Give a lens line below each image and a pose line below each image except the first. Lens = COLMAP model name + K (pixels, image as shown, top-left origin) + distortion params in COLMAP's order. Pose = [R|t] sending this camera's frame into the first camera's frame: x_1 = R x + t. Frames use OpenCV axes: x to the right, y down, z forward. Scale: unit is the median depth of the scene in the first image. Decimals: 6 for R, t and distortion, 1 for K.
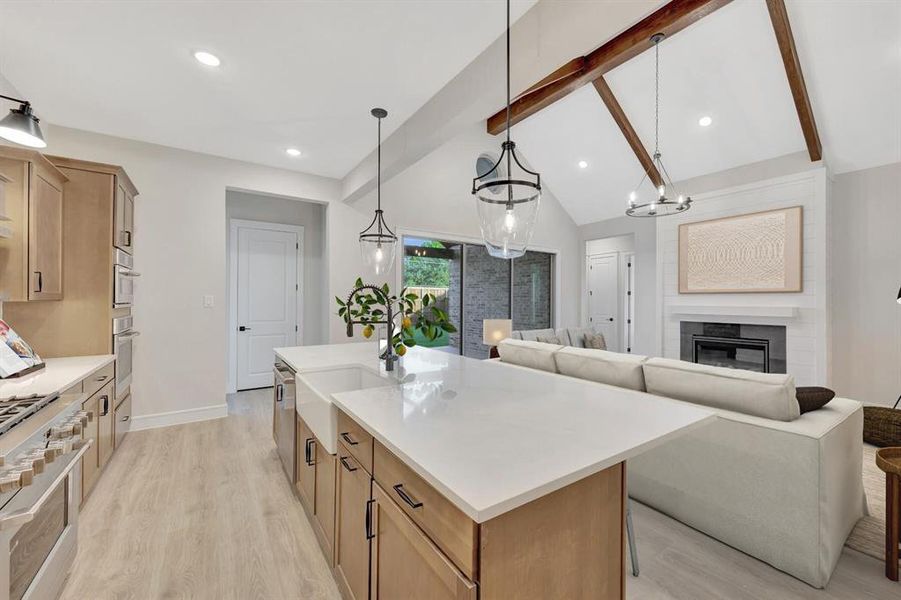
lens RADIAL K [[361.1, 0, 445.3], [0, 361.1, 295.6], [0, 0, 1]] dist [0.000754, -0.000002]
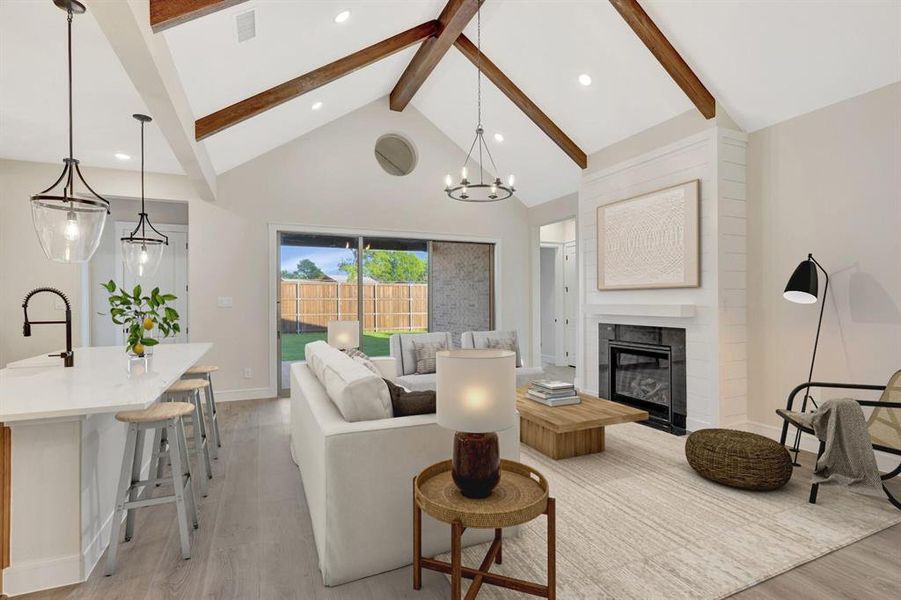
lens RADIAL K [[431.3, 0, 432.8], [0, 431.3, 300.3], [0, 0, 1]] dist [0.001607, 0.001069]
pose [[0.983973, -0.004588, -0.178257, 0.558855], [0.007855, 0.999814, 0.017627, -0.002006], [0.178143, -0.018745, 0.983826, -0.045748]]
